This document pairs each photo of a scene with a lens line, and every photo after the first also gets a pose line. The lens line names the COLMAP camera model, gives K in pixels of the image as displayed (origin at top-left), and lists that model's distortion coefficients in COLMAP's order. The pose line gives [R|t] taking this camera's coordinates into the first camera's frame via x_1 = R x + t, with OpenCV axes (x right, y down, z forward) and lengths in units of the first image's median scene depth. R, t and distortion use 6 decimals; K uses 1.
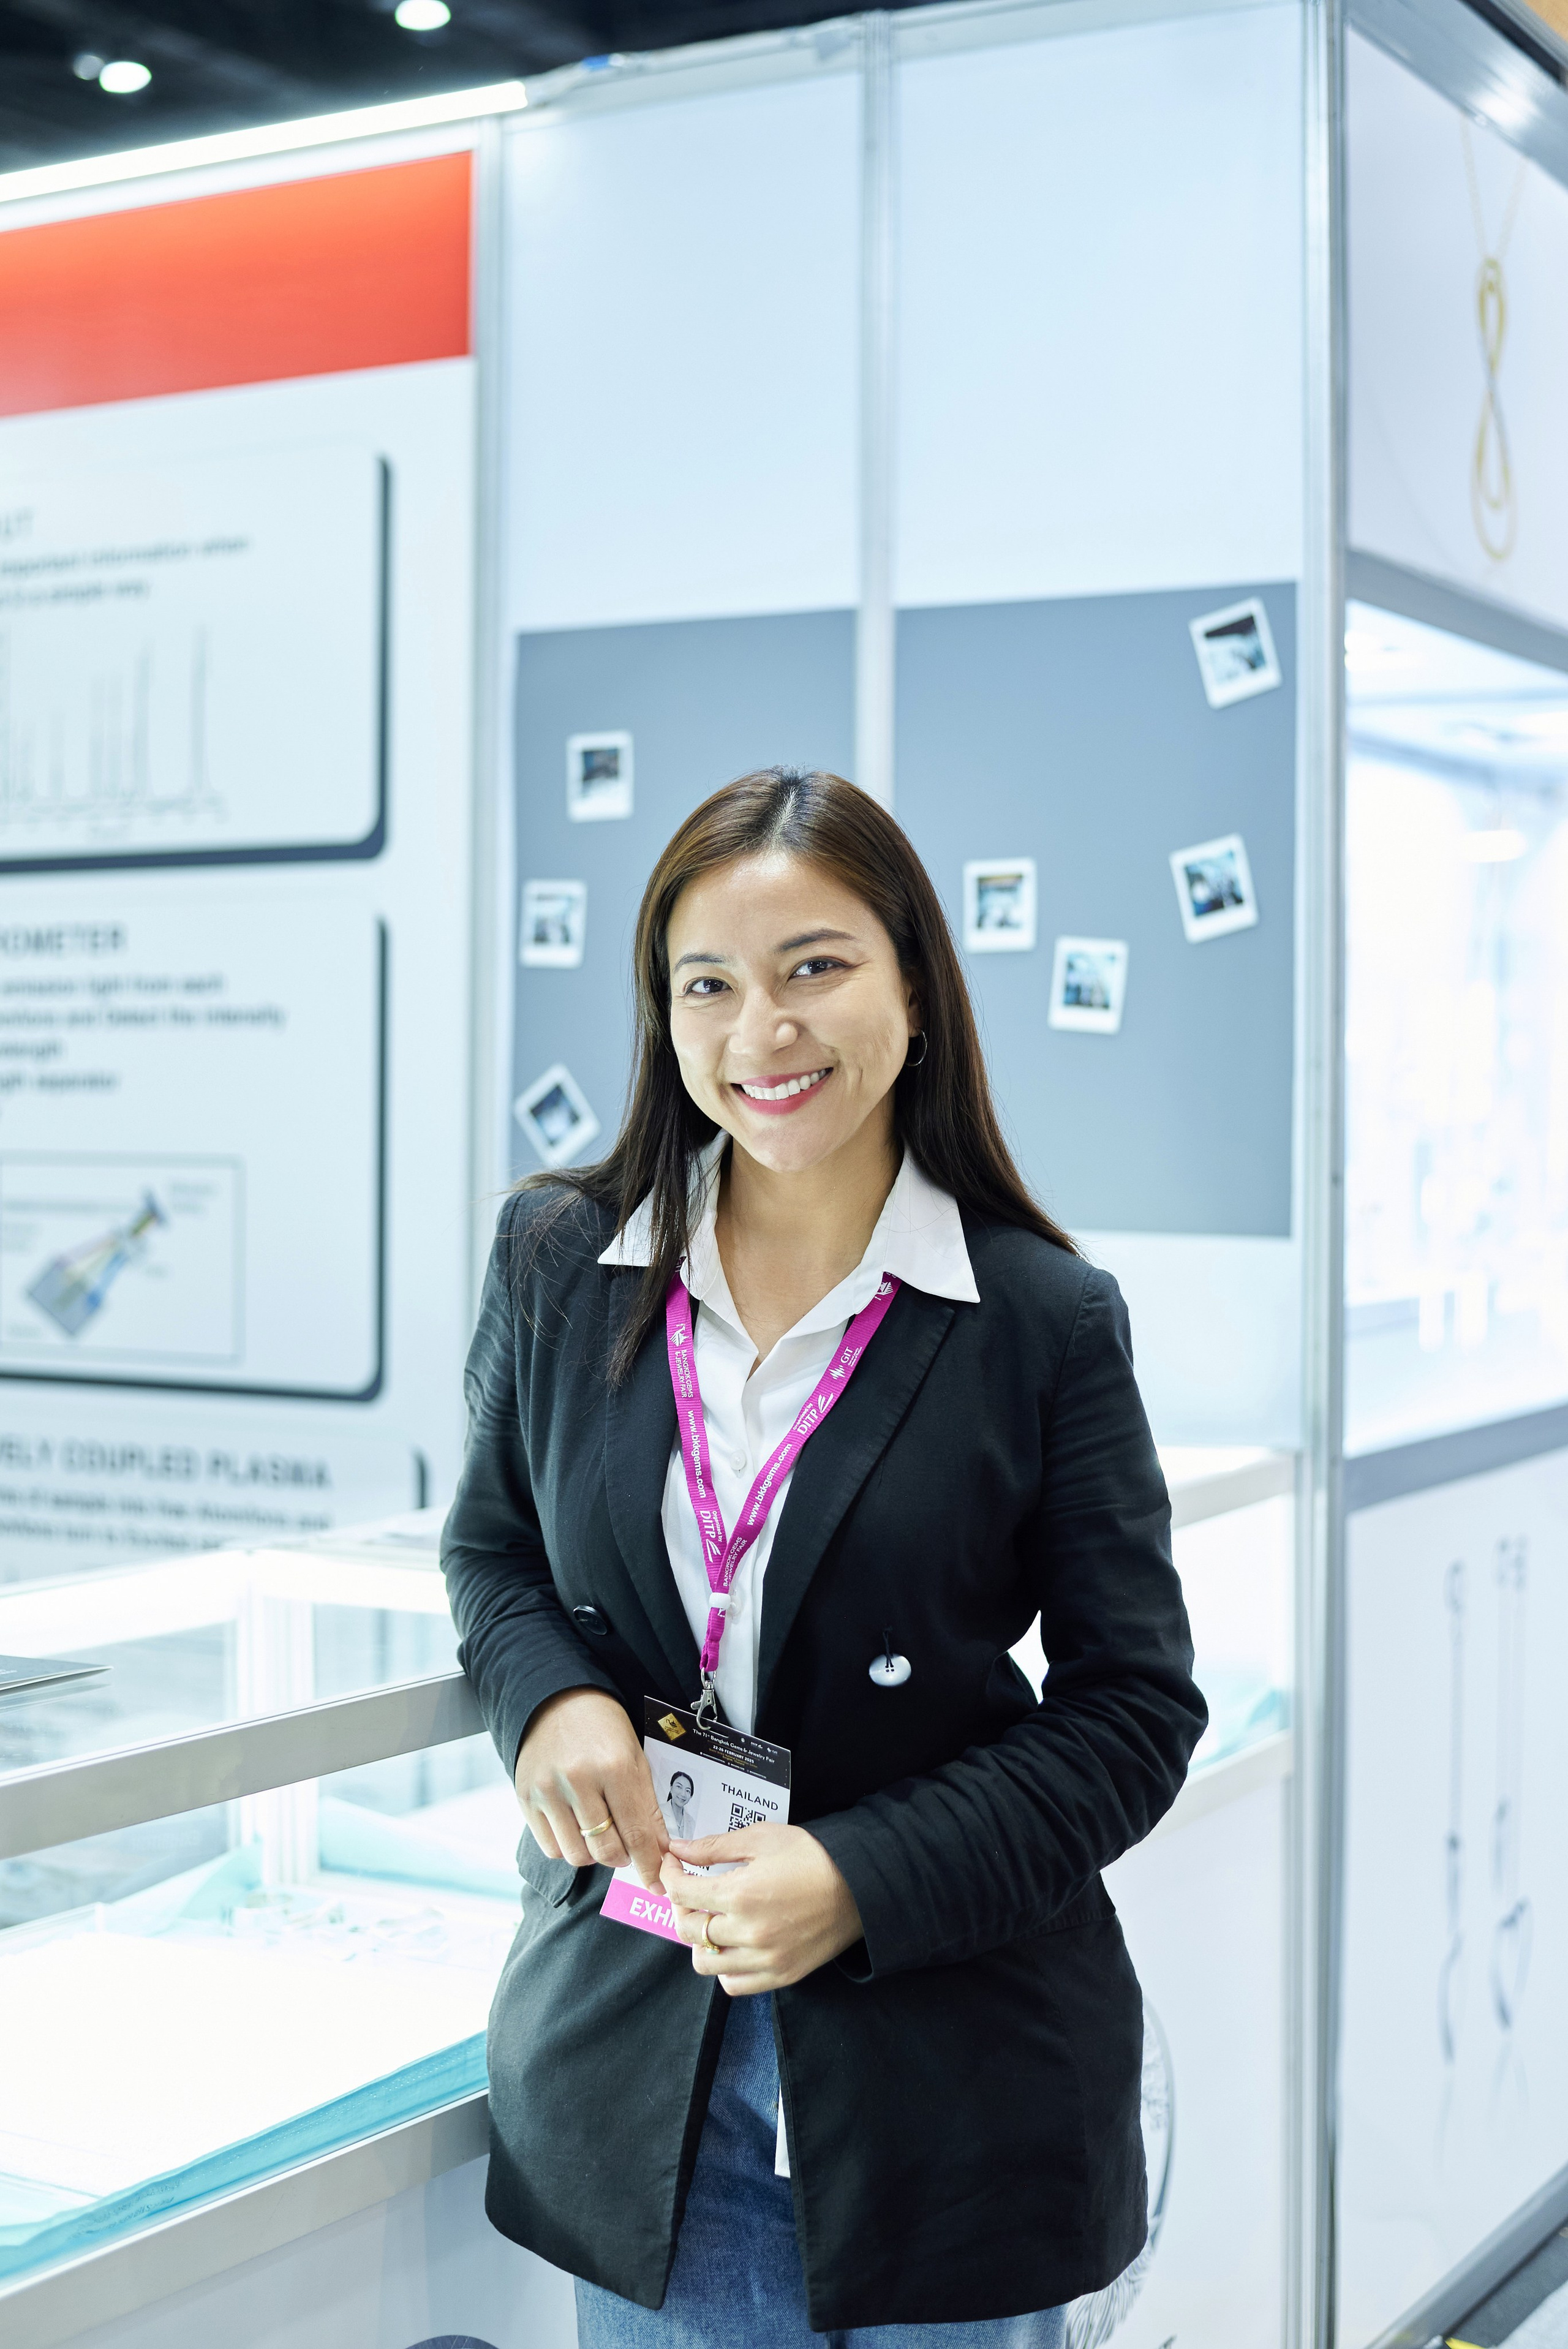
lens RADIAL K [[3438.3, 0, 783.7], [0, 3438.3, 1173.8], [0, 0, 1]] dist [-0.100797, 0.046817]
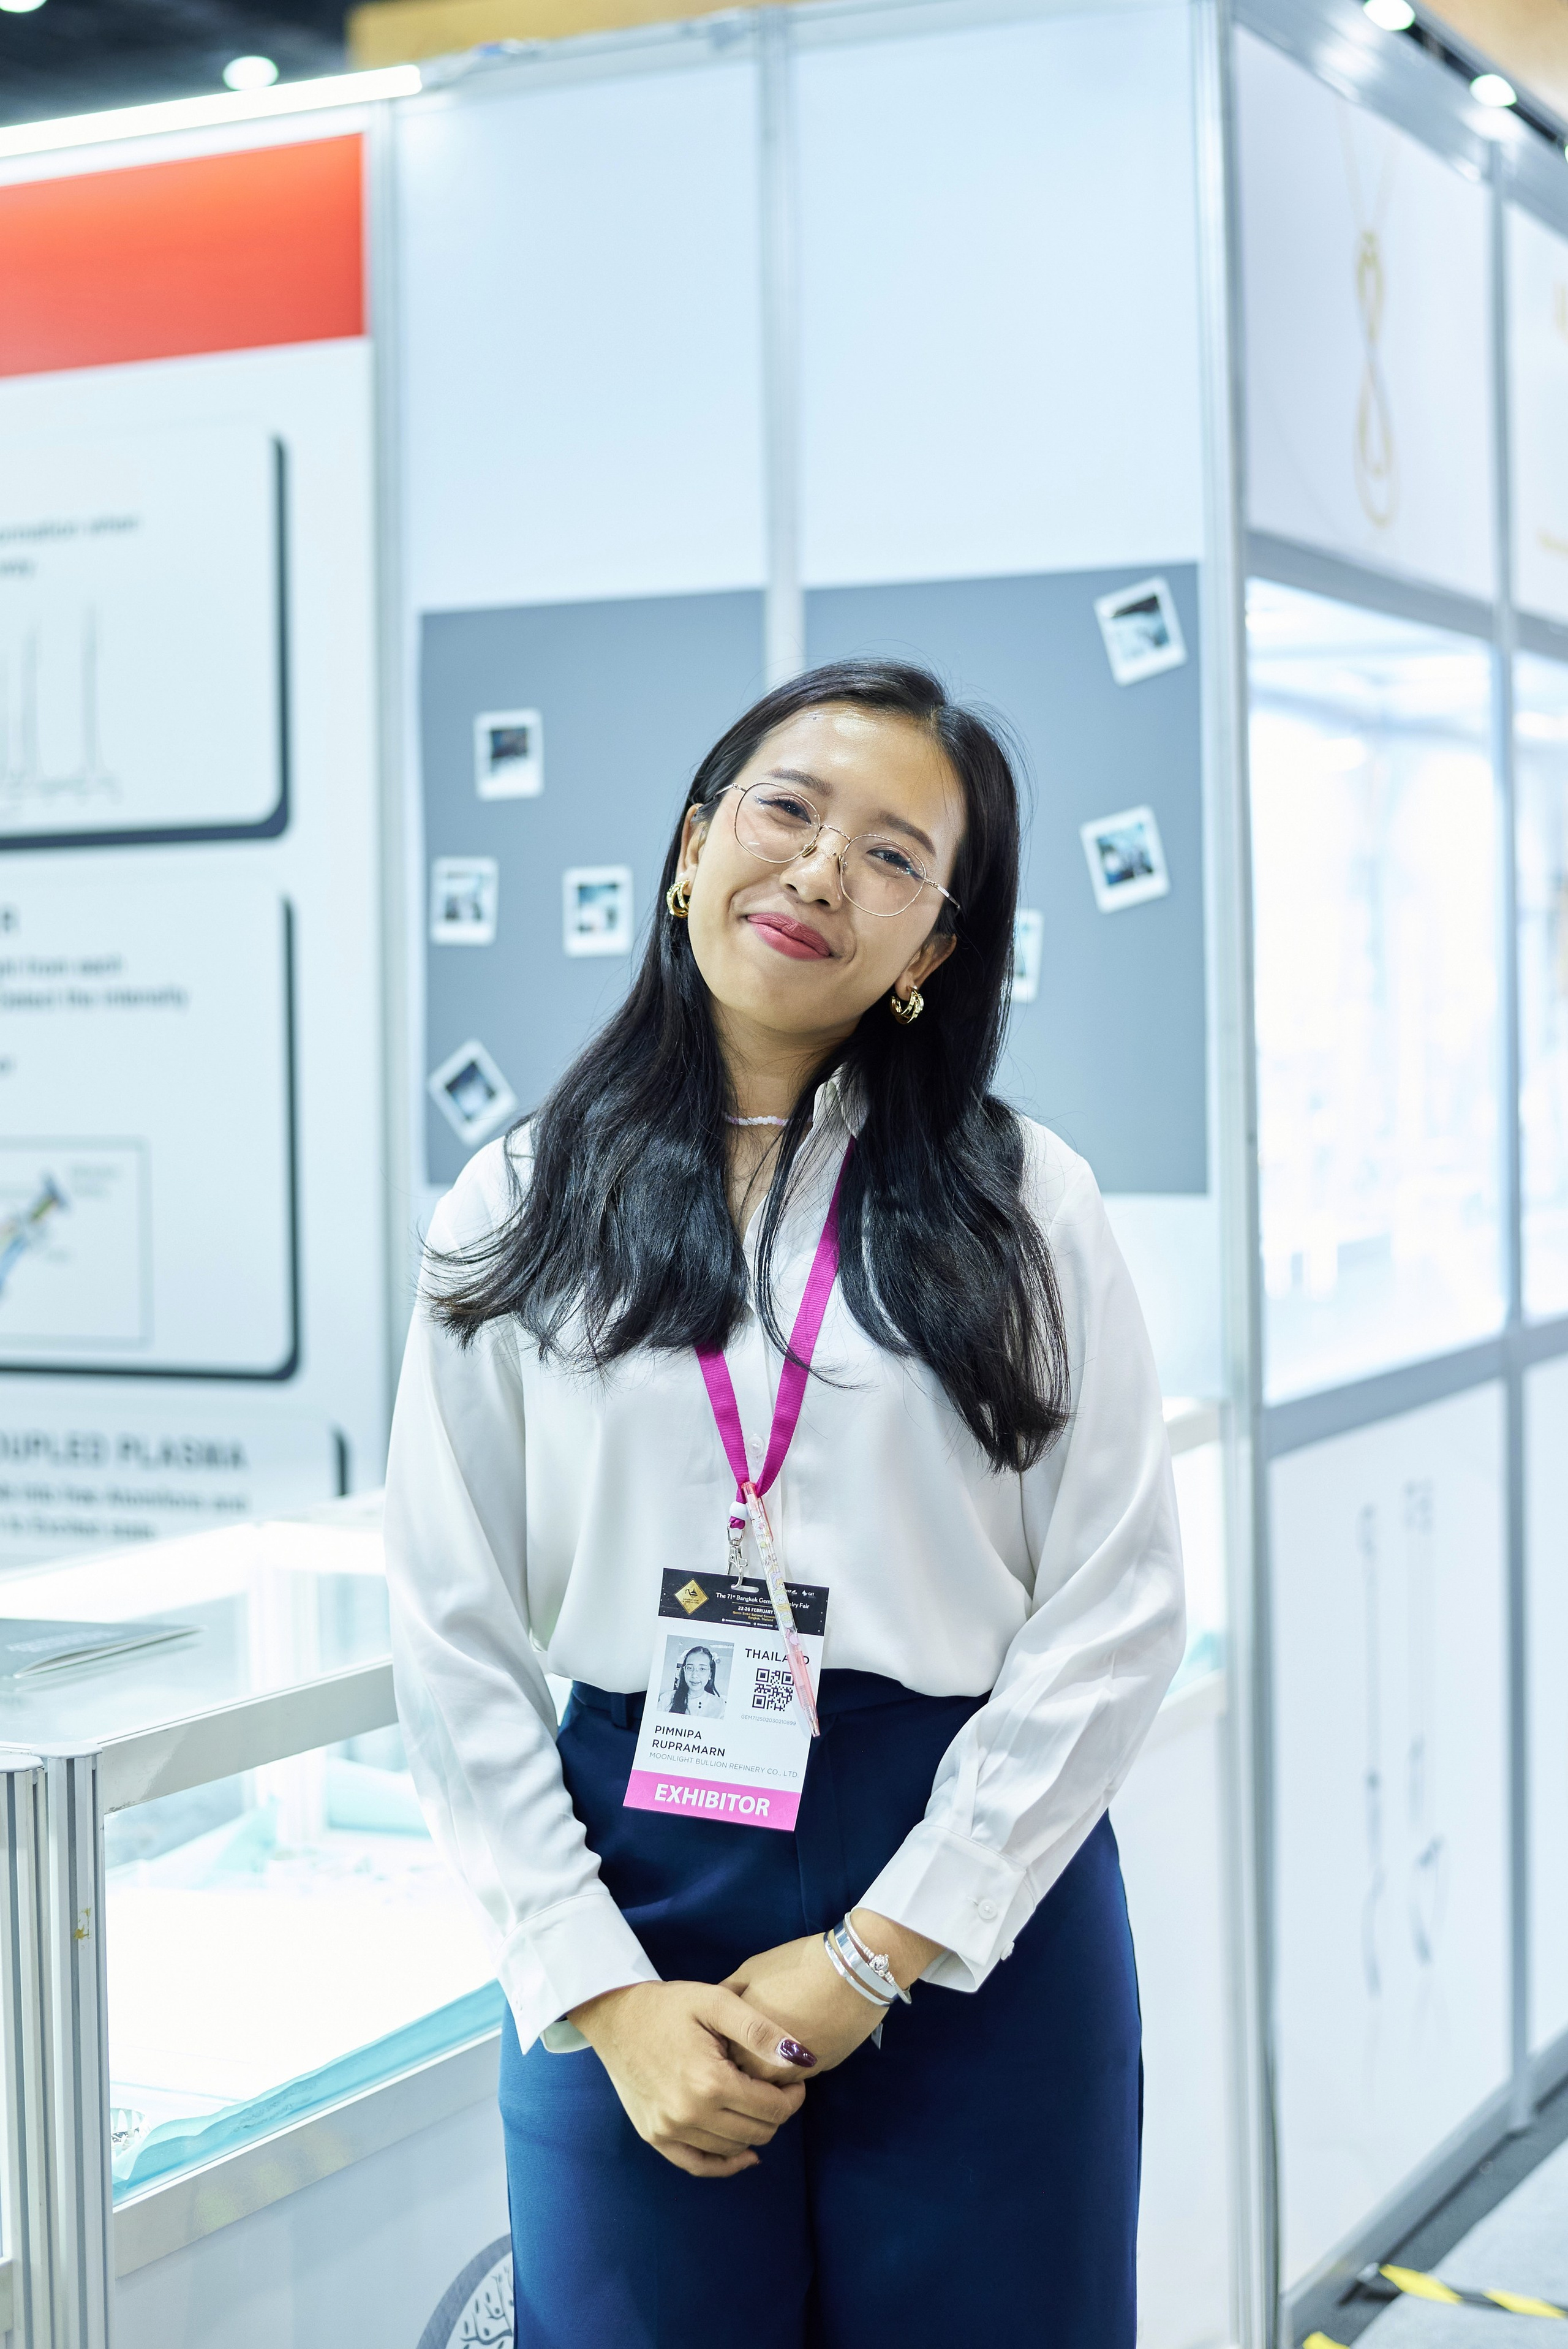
lens RADIAL K [[3880.7, 0, 784.7], [0, 3880.7, 1070.2], [0, 0, 1]] dist [-0.095205, -0.004949]
pose [[0.997346, -0.024910, 0.068420, -0.052306], [0.025572, 0.999634, -0.008818, -0.010688], [-0.068175, 0.010544, 0.997618, -0.140970]]
